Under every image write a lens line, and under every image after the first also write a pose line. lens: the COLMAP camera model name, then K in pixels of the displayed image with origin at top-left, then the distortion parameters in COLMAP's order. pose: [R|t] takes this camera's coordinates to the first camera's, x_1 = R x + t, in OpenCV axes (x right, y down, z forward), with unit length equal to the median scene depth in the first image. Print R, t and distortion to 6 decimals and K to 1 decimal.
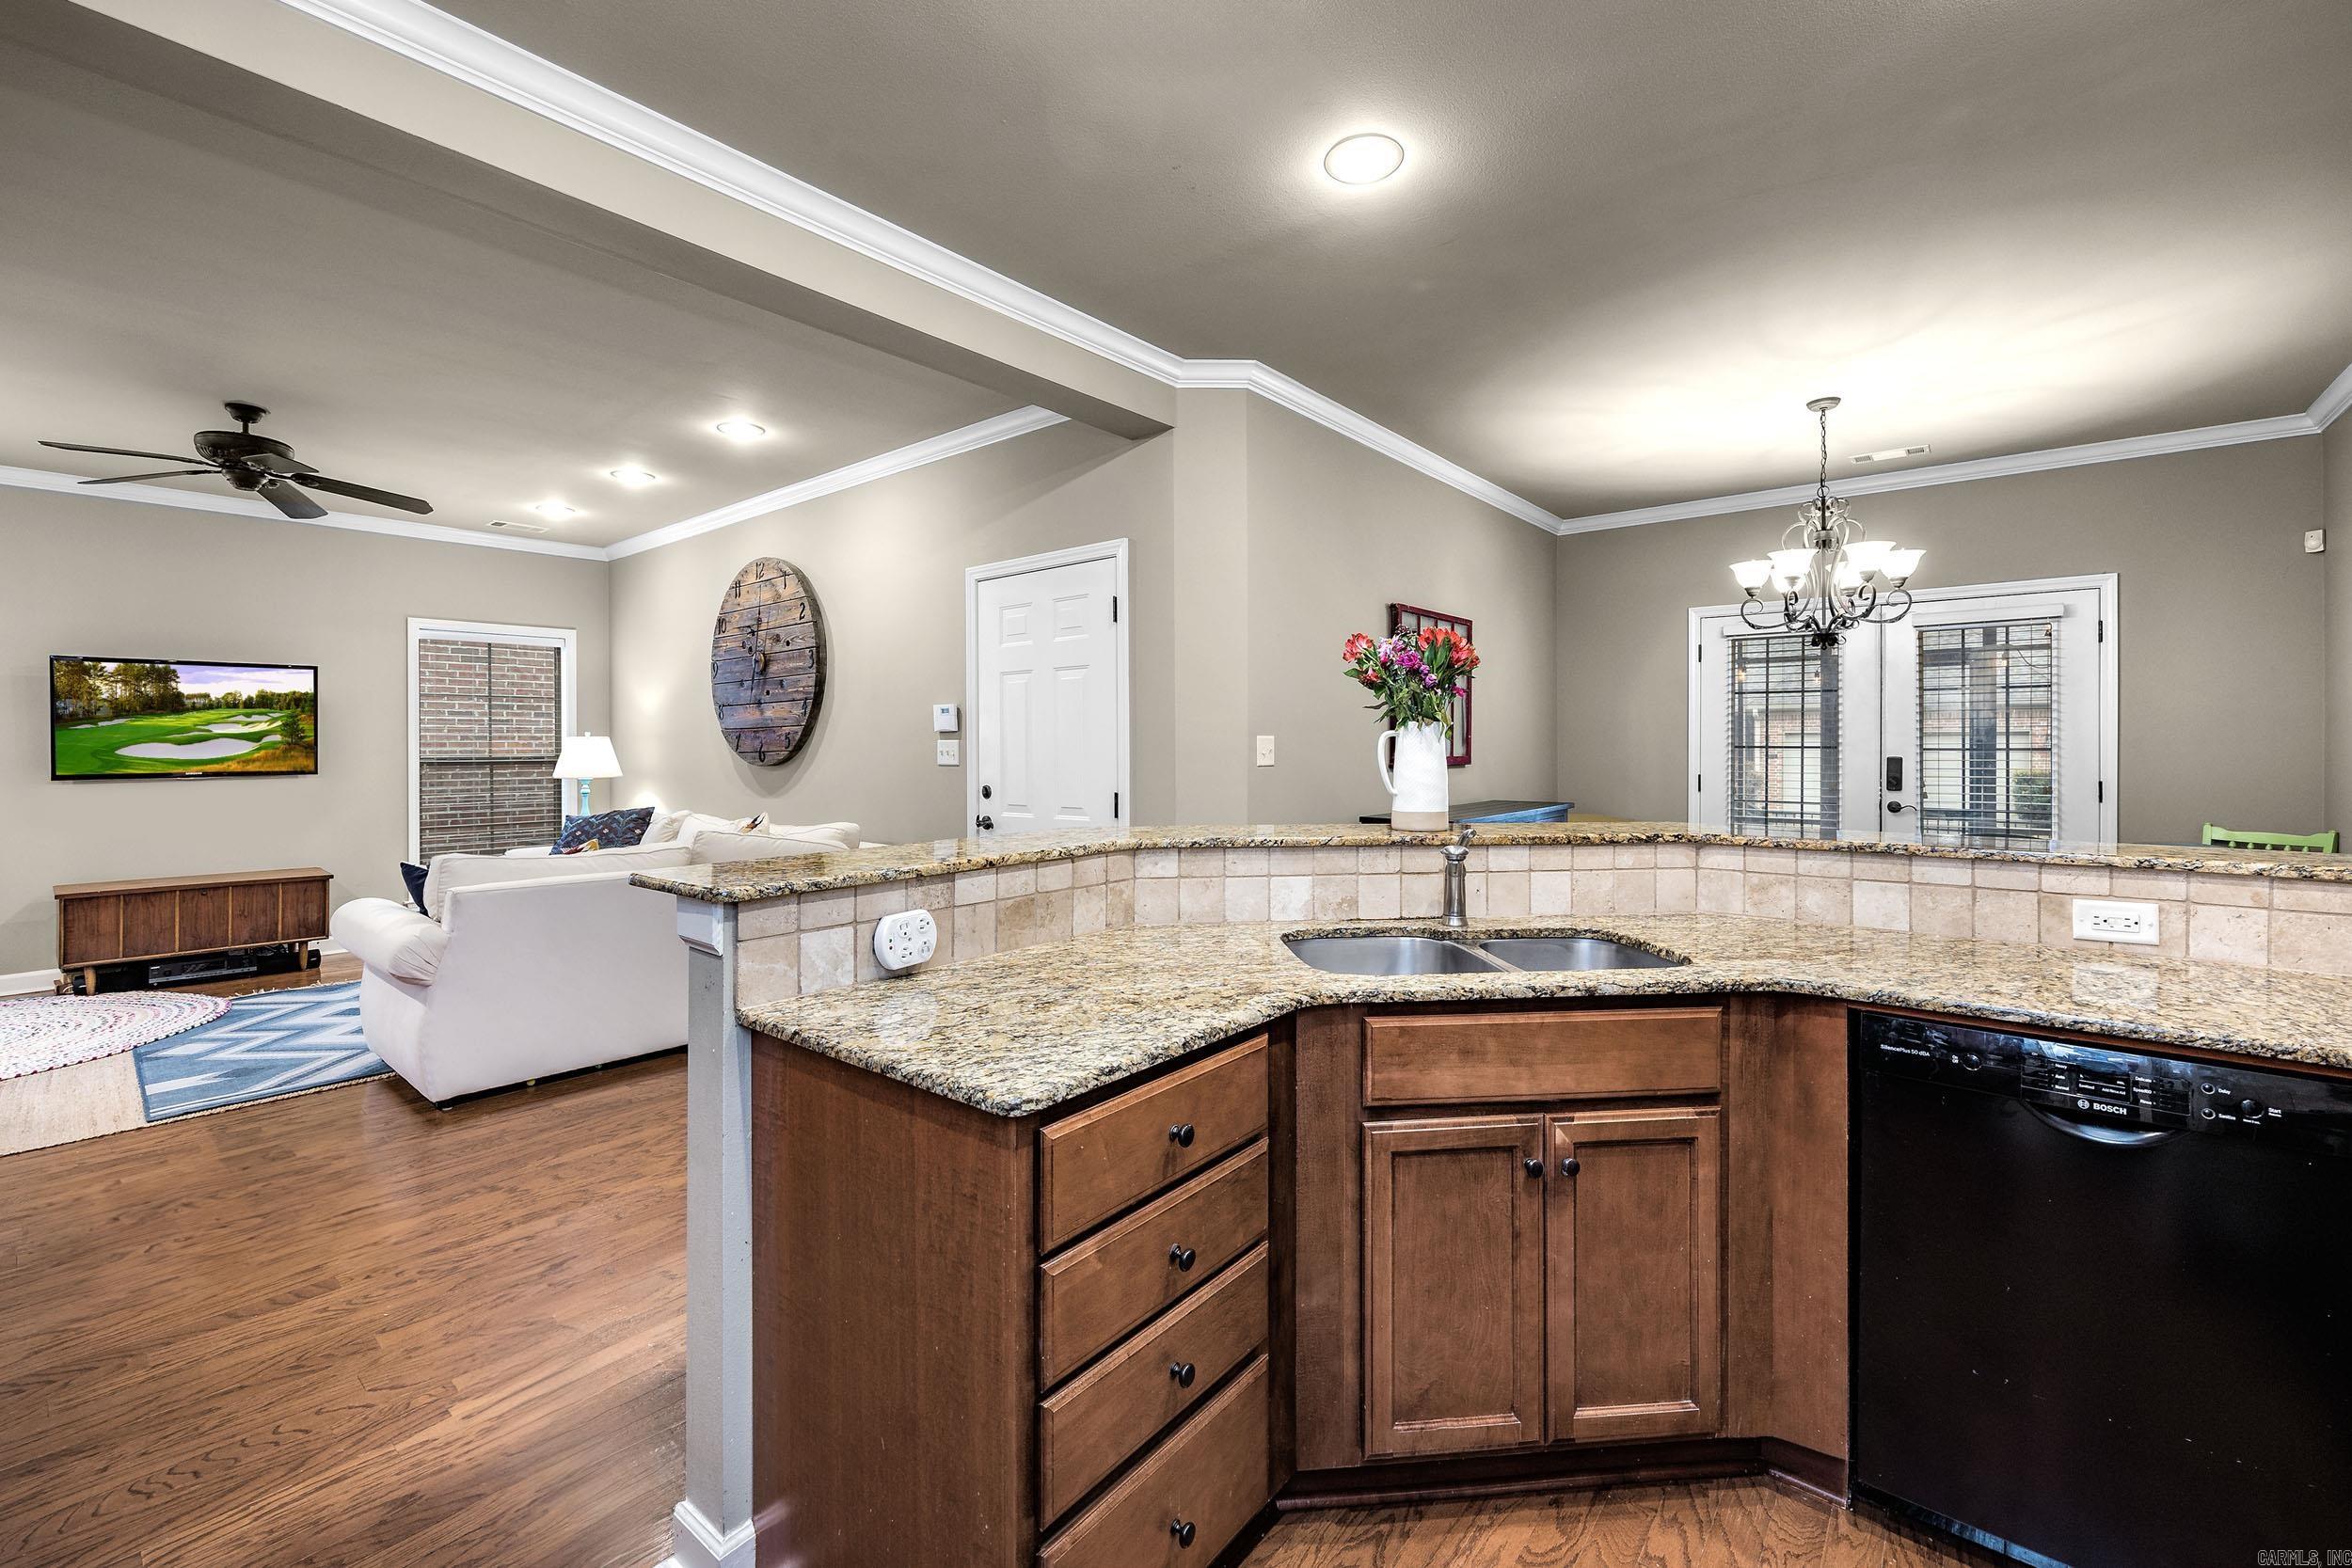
lens RADIAL K [[1006.7, 0, 1180.8], [0, 1006.7, 740.5], [0, 0, 1]] dist [-0.004462, -0.000368]
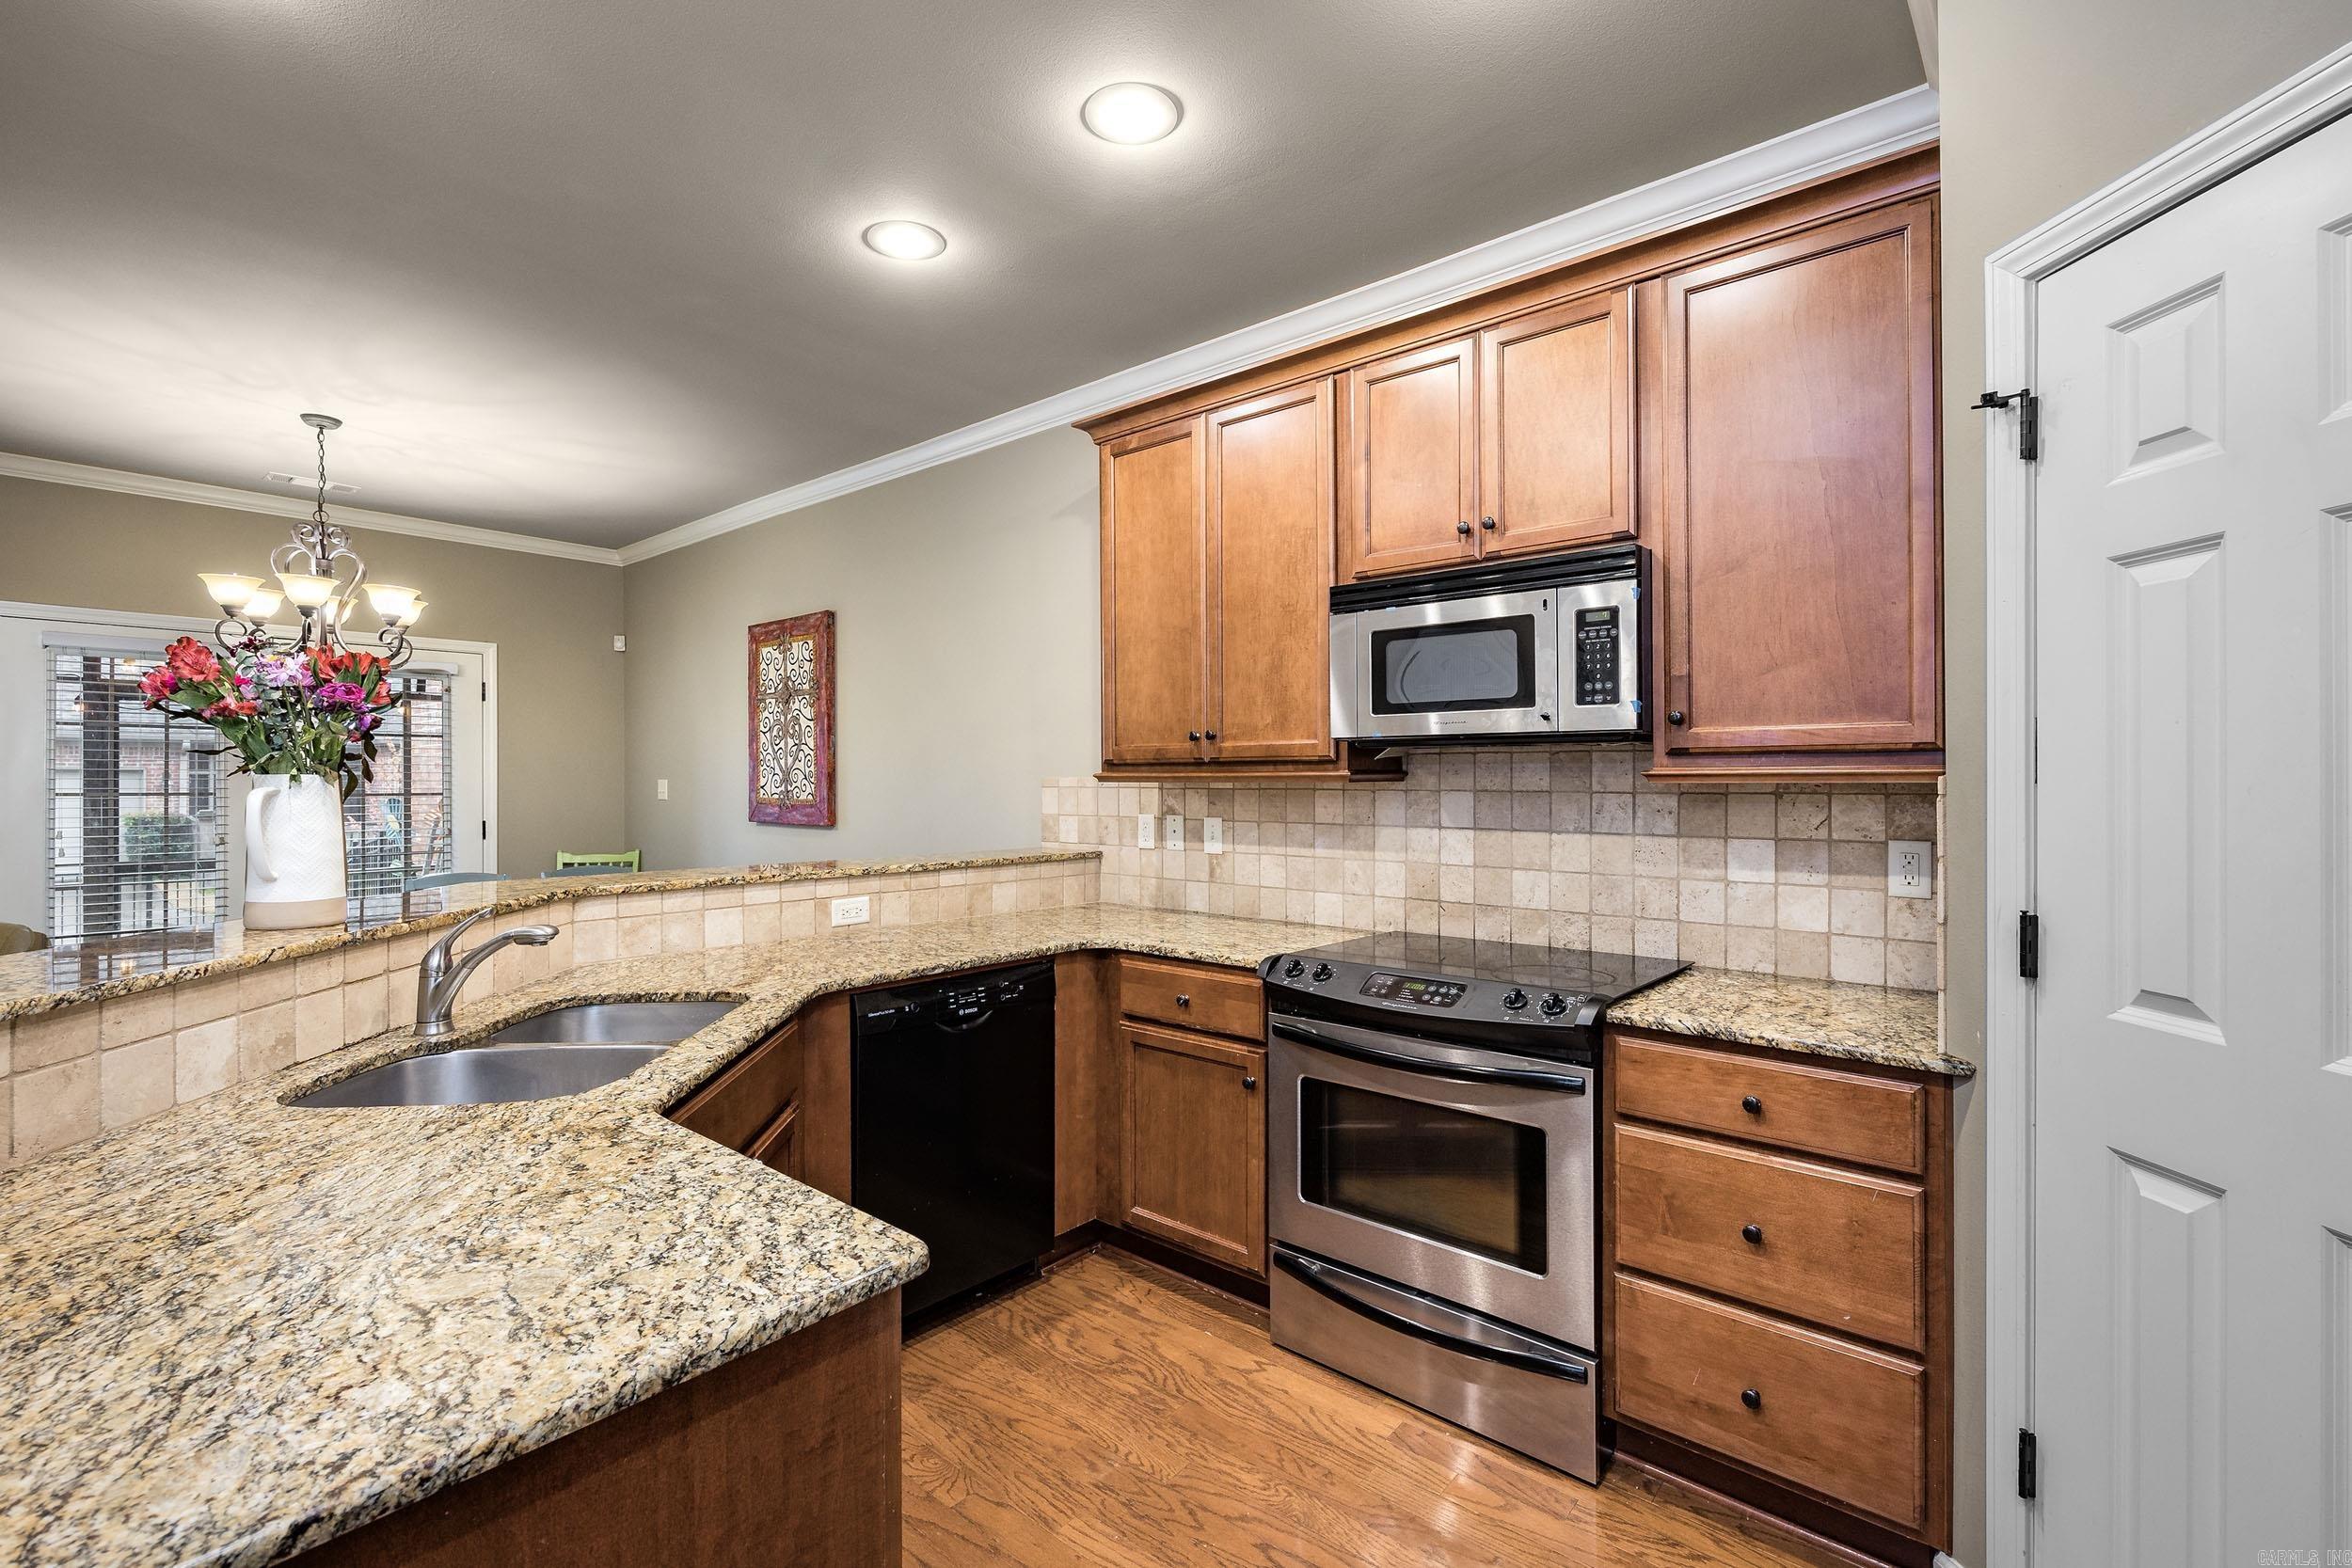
lens RADIAL K [[992.0, 0, 1186.1], [0, 992.0, 769.1], [0, 0, 1]] dist [-0.000490, -0.000022]
pose [[0.013505, 0.013372, 0.999819, -0.246633], [-0.004719, 0.999900, -0.013310, -0.008805], [-0.999898, -0.004538, 0.013566, 0.189884]]
